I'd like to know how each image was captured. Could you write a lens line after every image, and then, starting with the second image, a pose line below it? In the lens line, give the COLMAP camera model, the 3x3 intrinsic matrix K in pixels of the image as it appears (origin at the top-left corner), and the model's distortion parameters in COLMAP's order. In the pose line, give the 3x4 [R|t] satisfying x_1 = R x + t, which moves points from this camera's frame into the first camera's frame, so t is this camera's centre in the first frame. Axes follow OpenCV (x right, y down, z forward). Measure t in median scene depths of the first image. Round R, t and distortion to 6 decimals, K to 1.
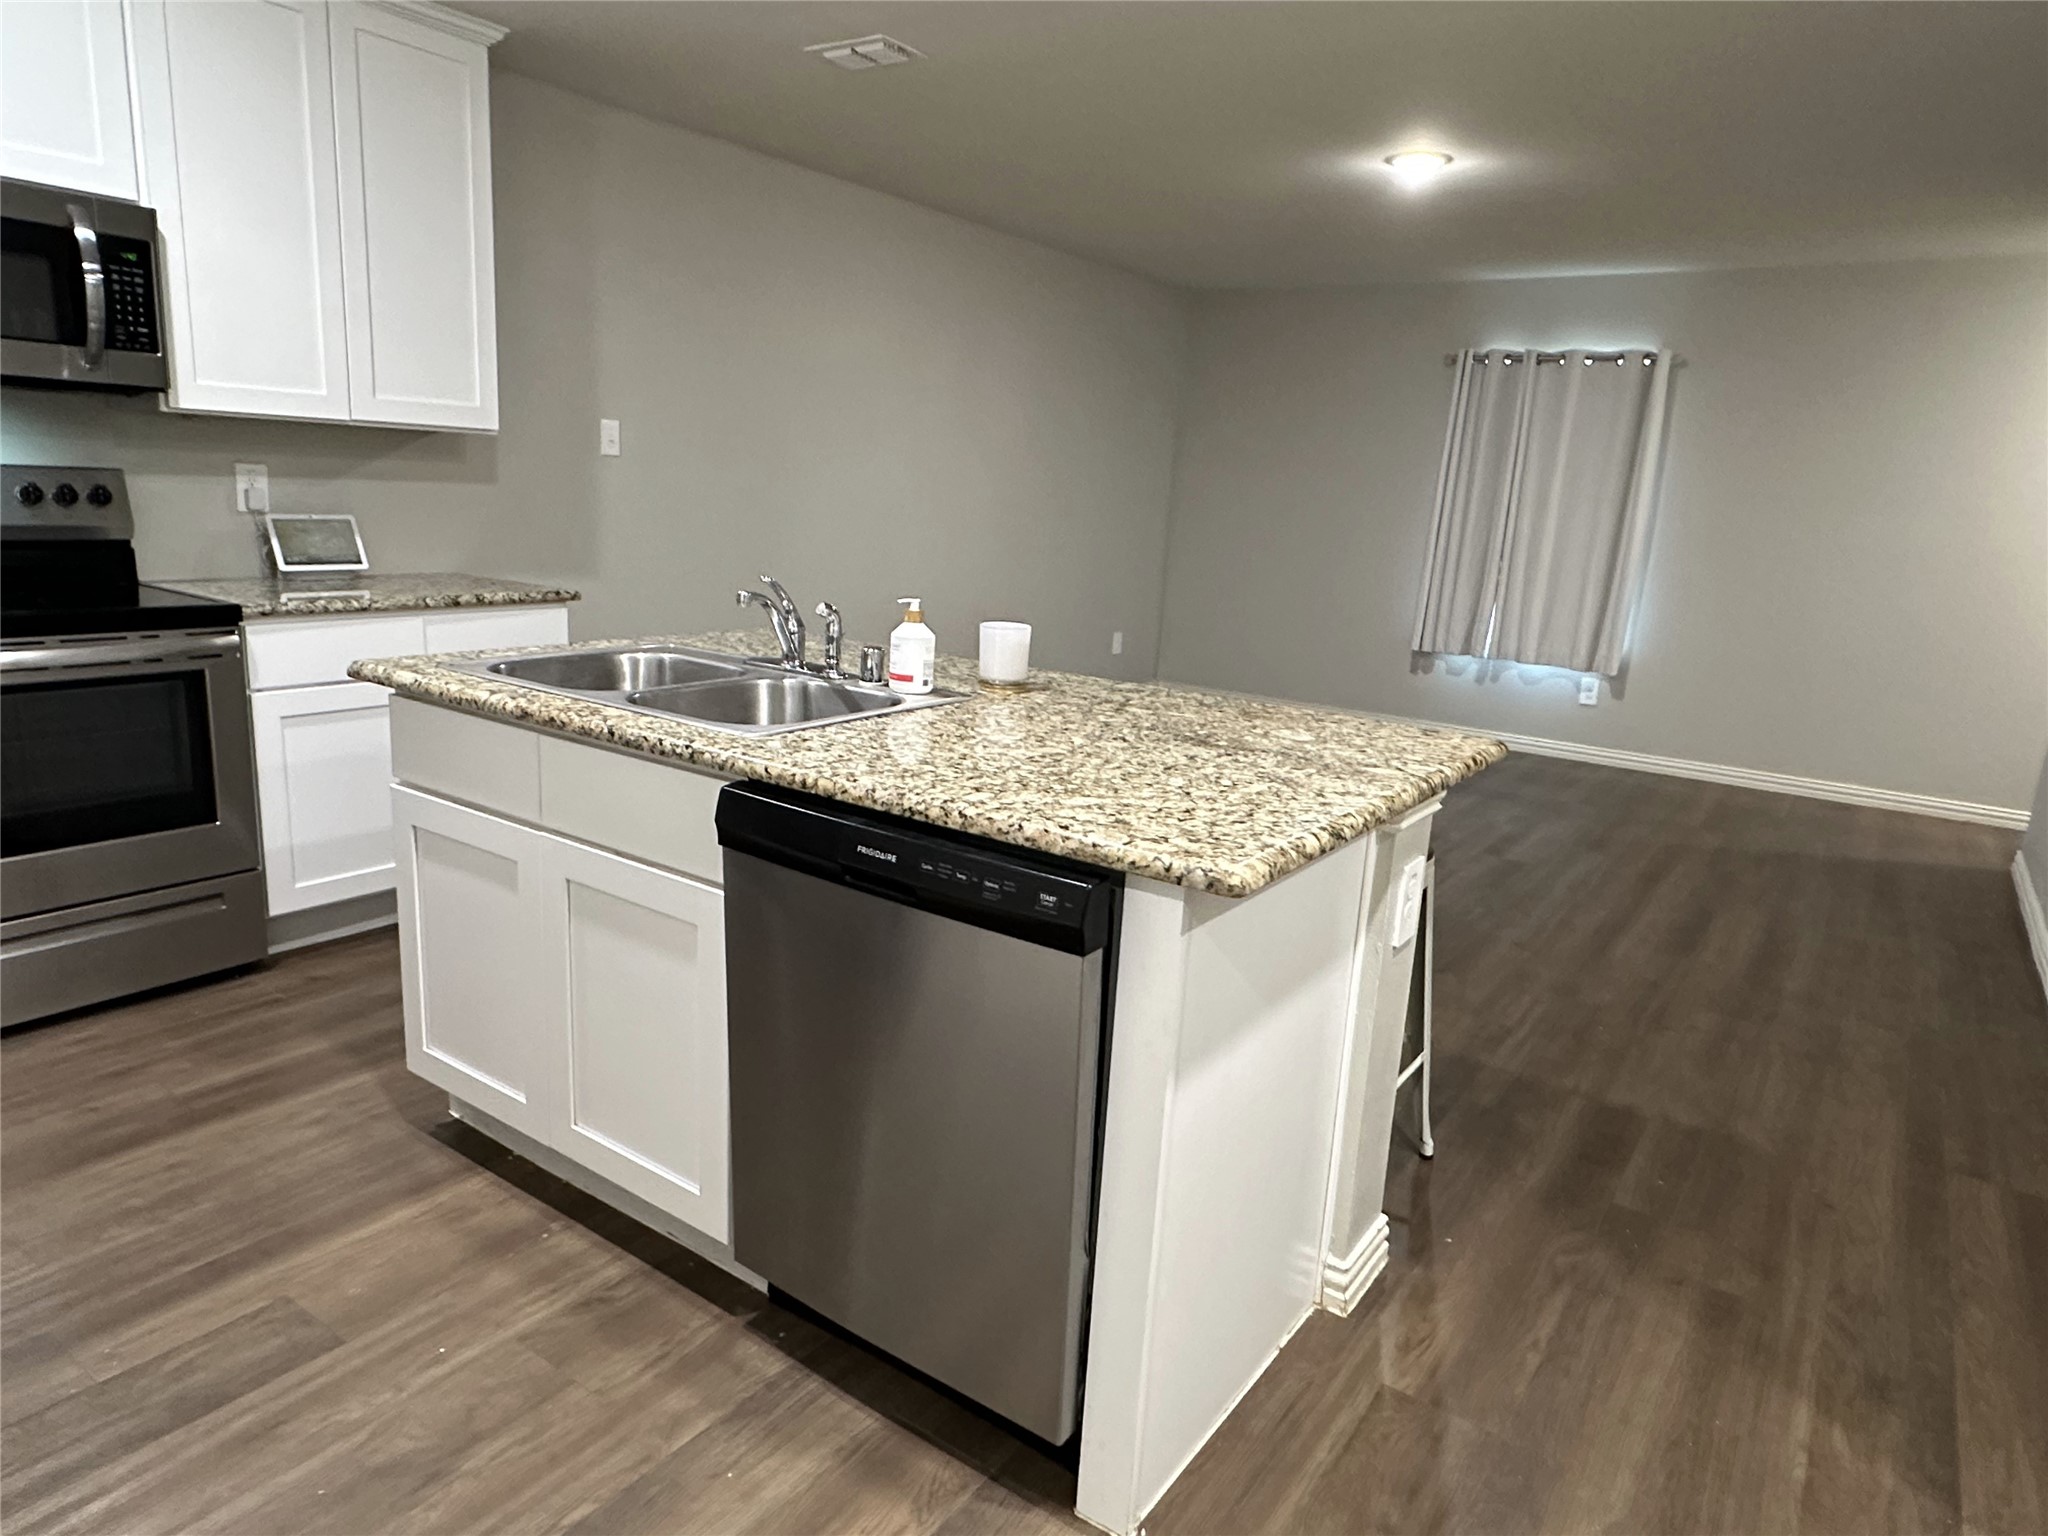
lens RADIAL K [[1249.2, 0, 1019.4], [0, 1249.2, 764.7], [0, 0, 1]] dist [-0.008199, 0.003912]
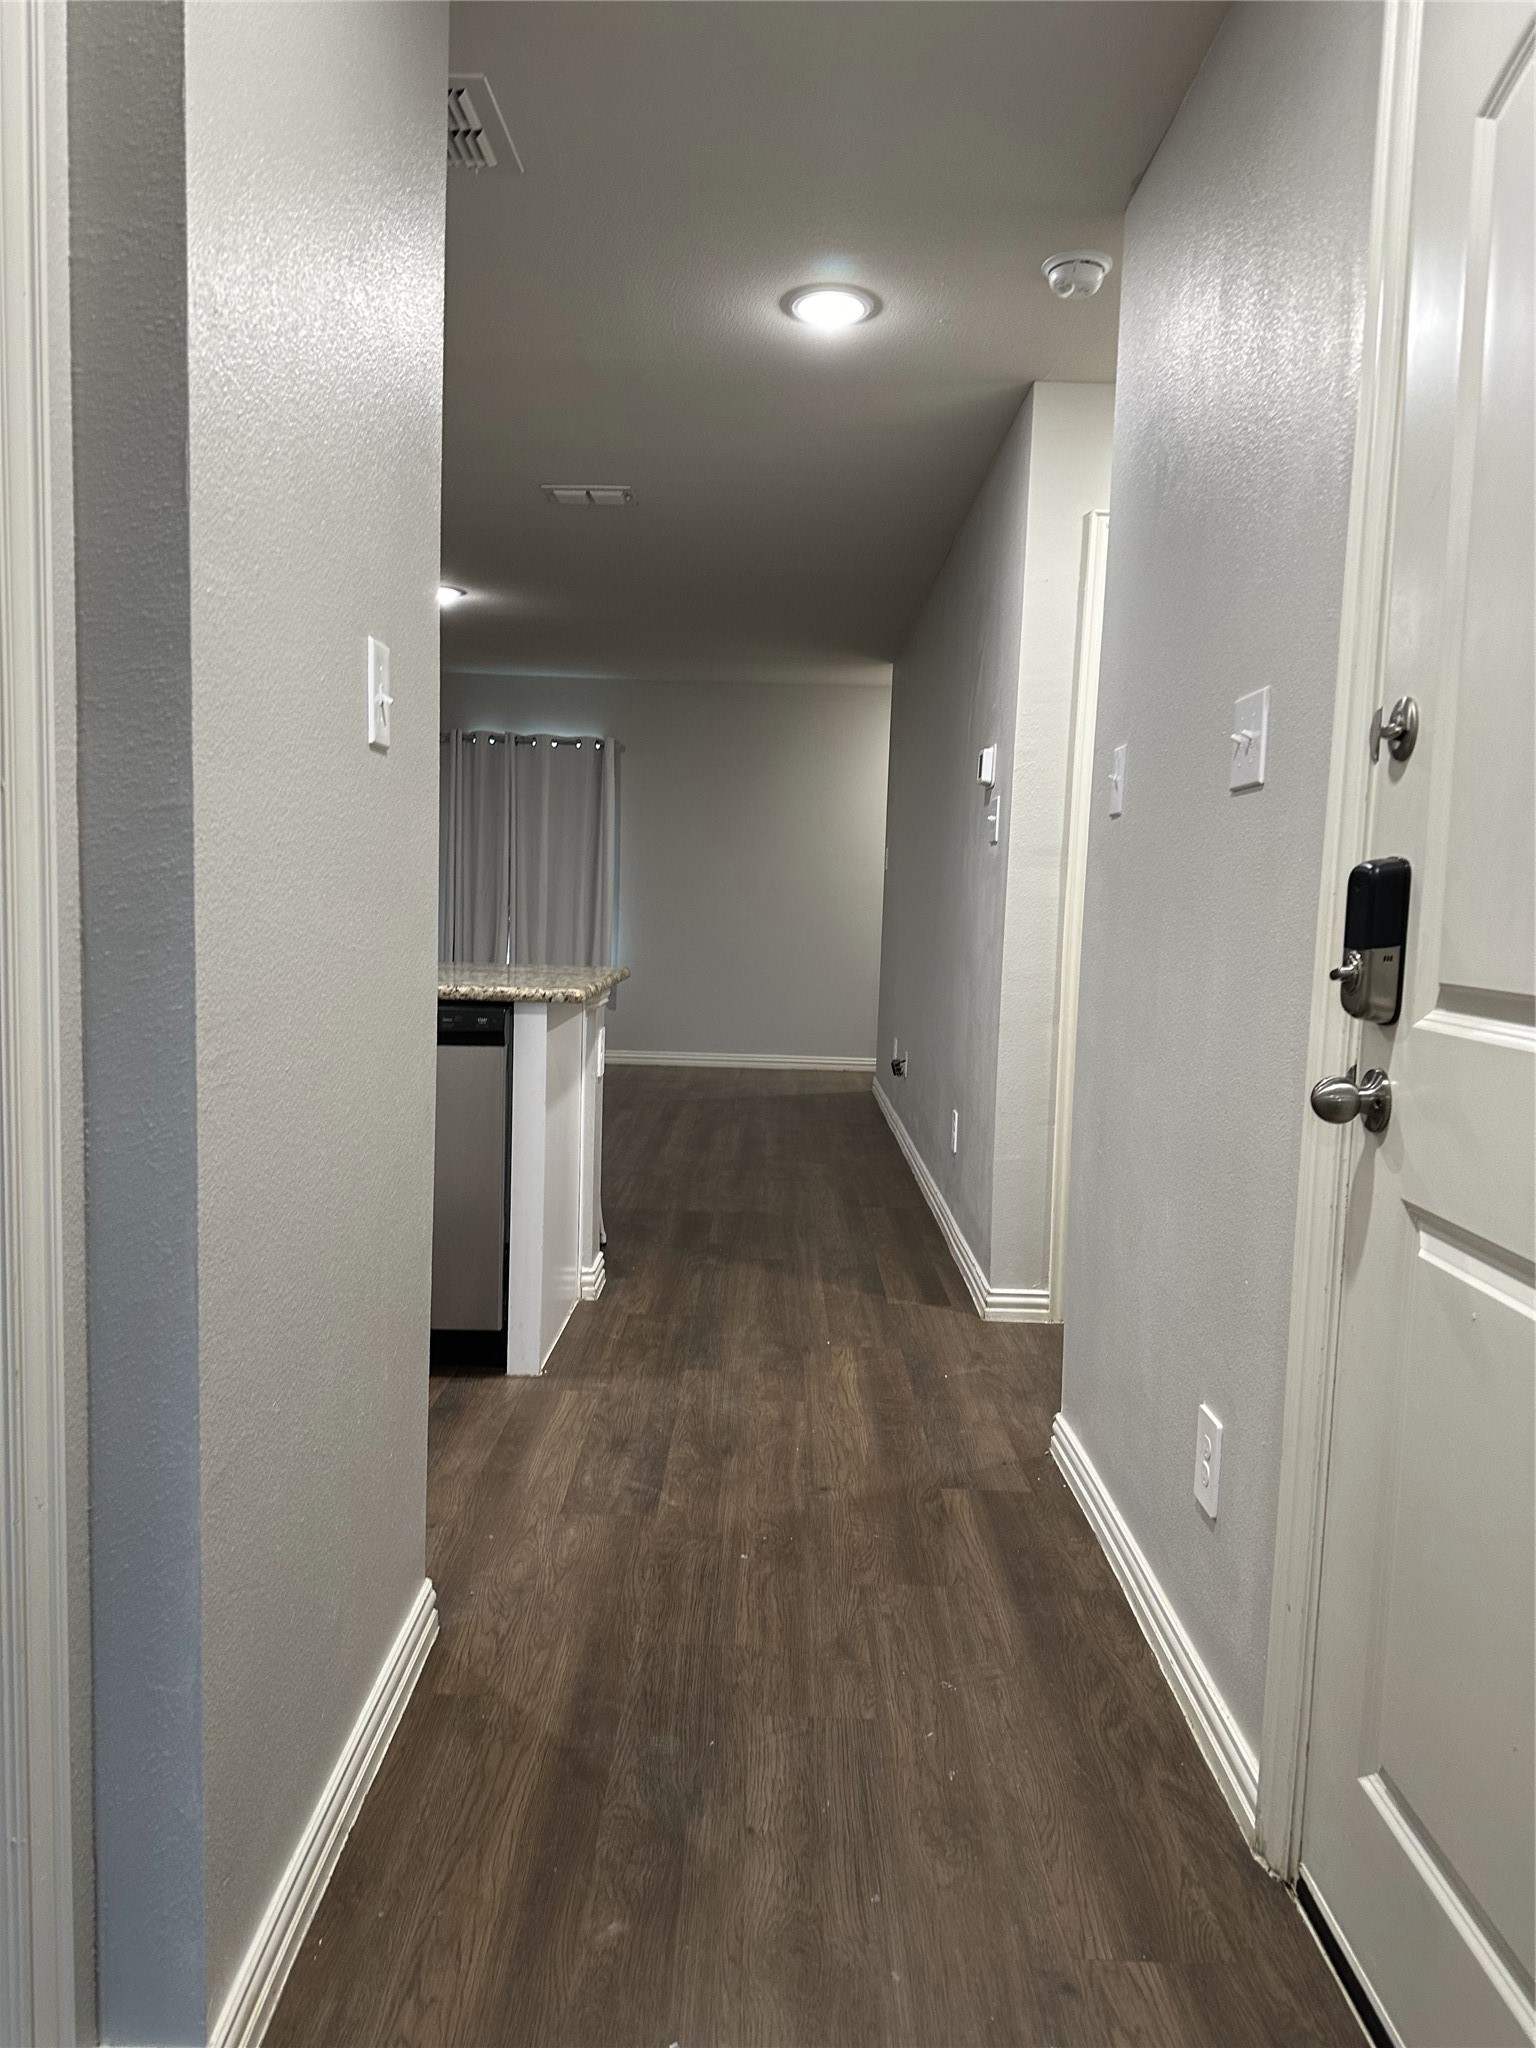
lens RADIAL K [[1419.2, 0, 769.4], [0, 1419.2, 1033.5], [0, 0, 1]] dist [0.036592, -0.046044]
pose [[0.817068, -0.082741, 0.570573, -0.514427], [0.138204, 0.988903, -0.054505, 0.179886], [-0.559732, 0.123390, 0.819436, -0.638008]]
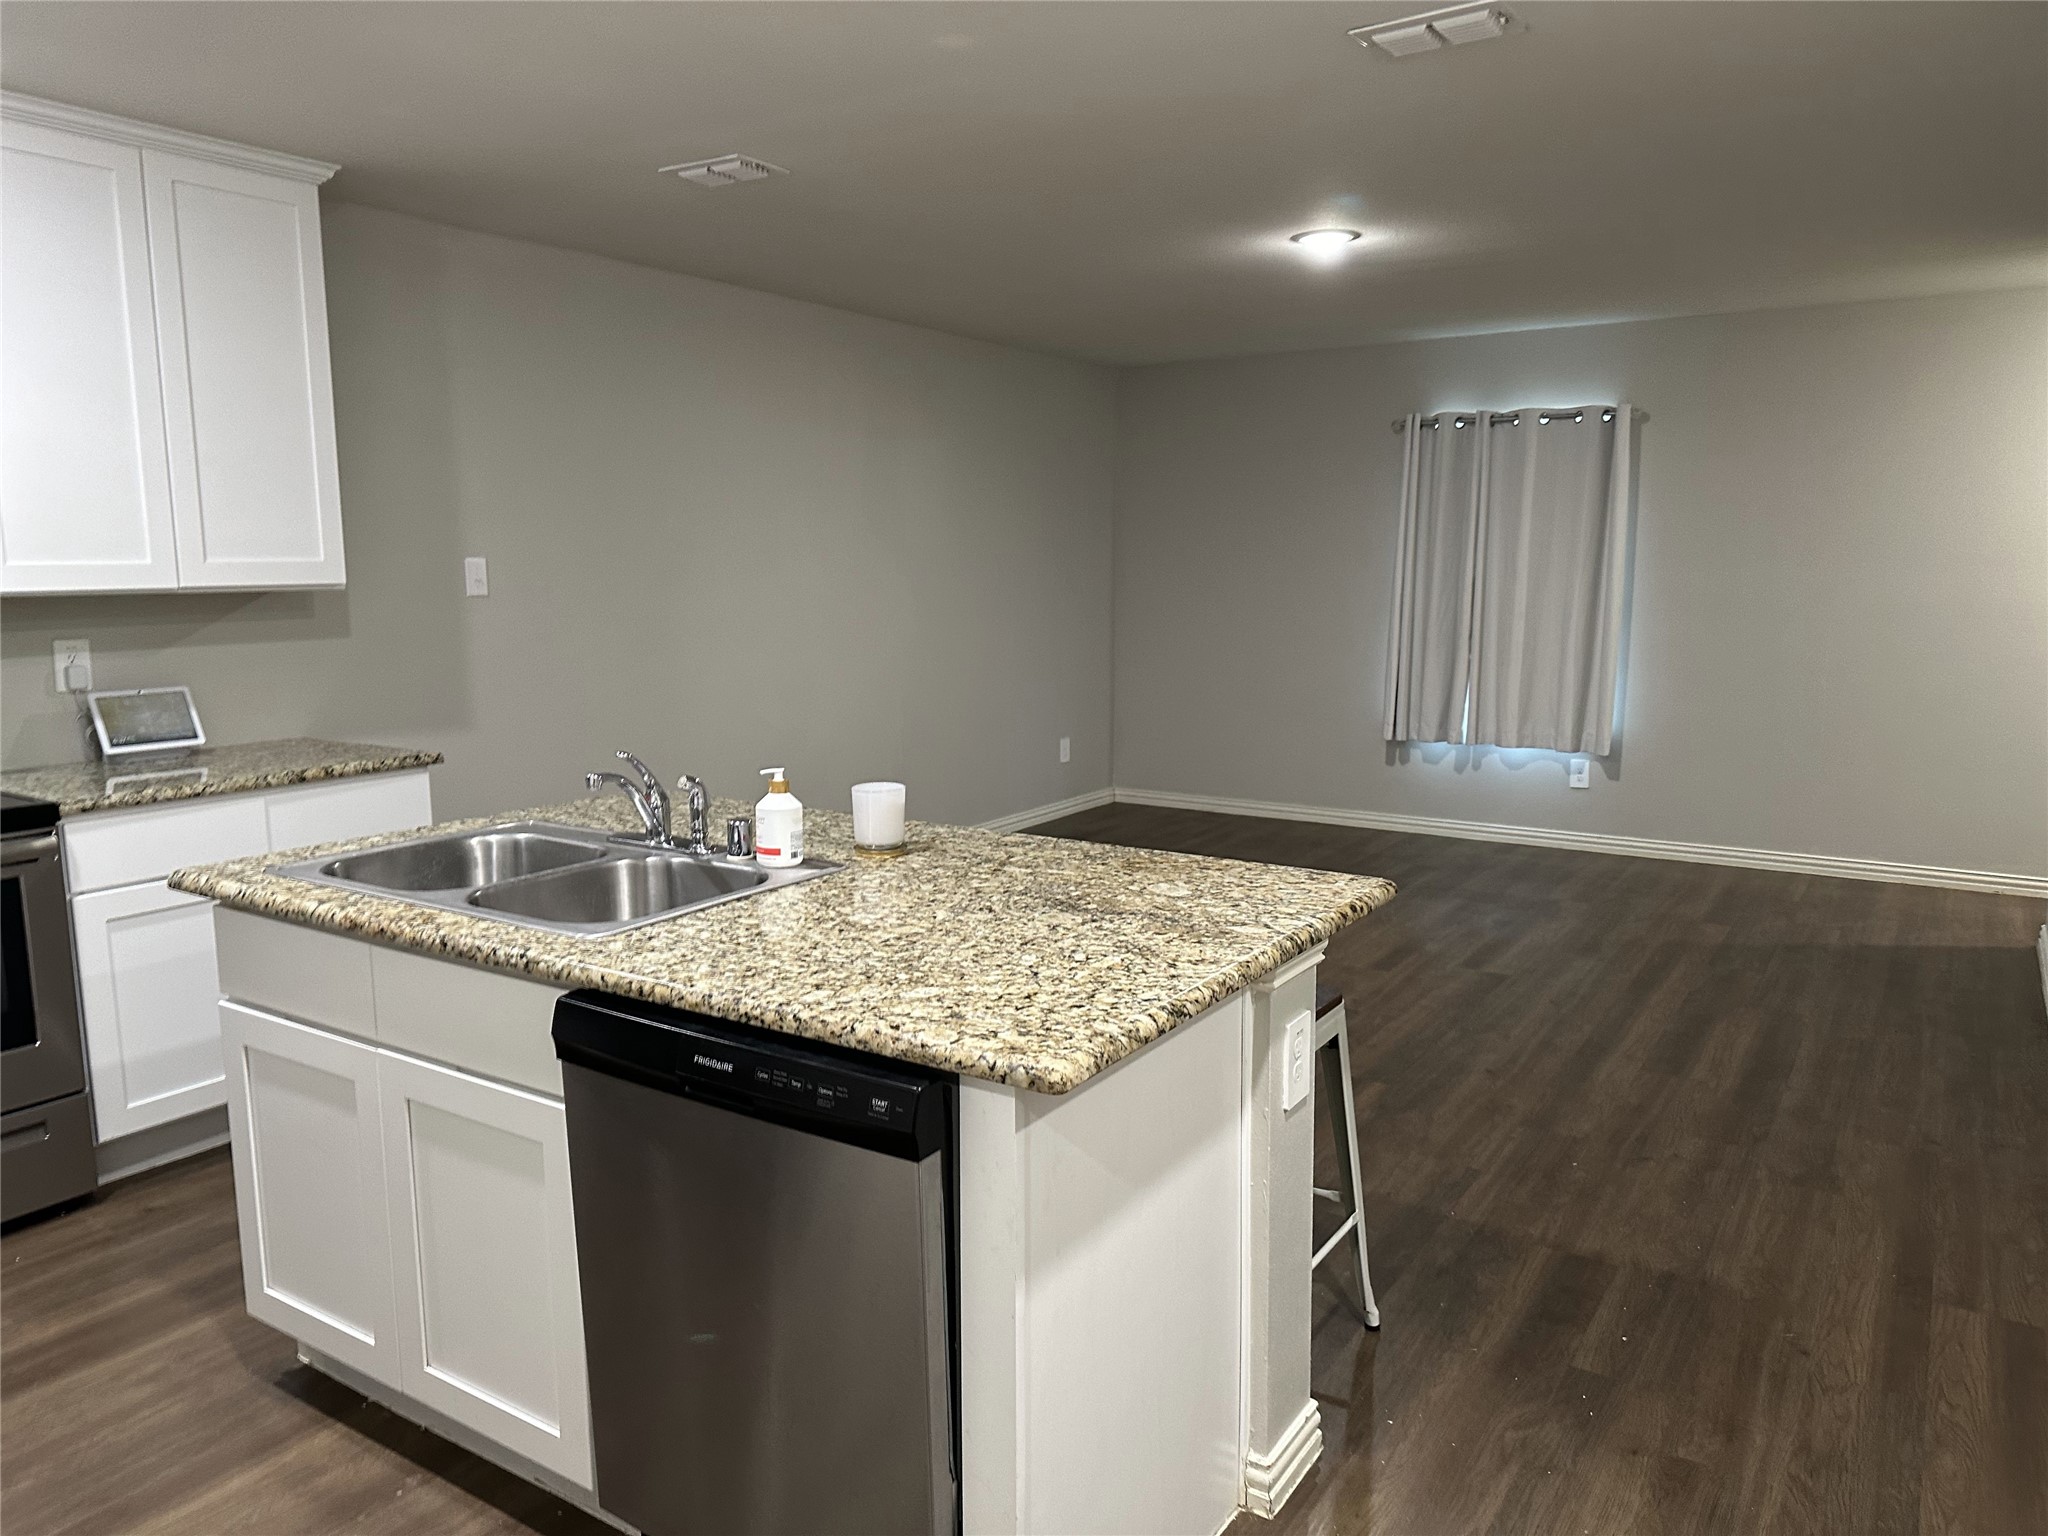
lens RADIAL K [[1419.2, 0, 1027.9], [0, 1419.2, 766.1], [0, 0, 1]] dist [0.036592, -0.046044]
pose [[0.997627, -0.063724, 0.026050, 0.072428], [0.065465, 0.995212, -0.072572, -0.038611], [-0.021300, 0.074105, 0.997023, -0.076962]]
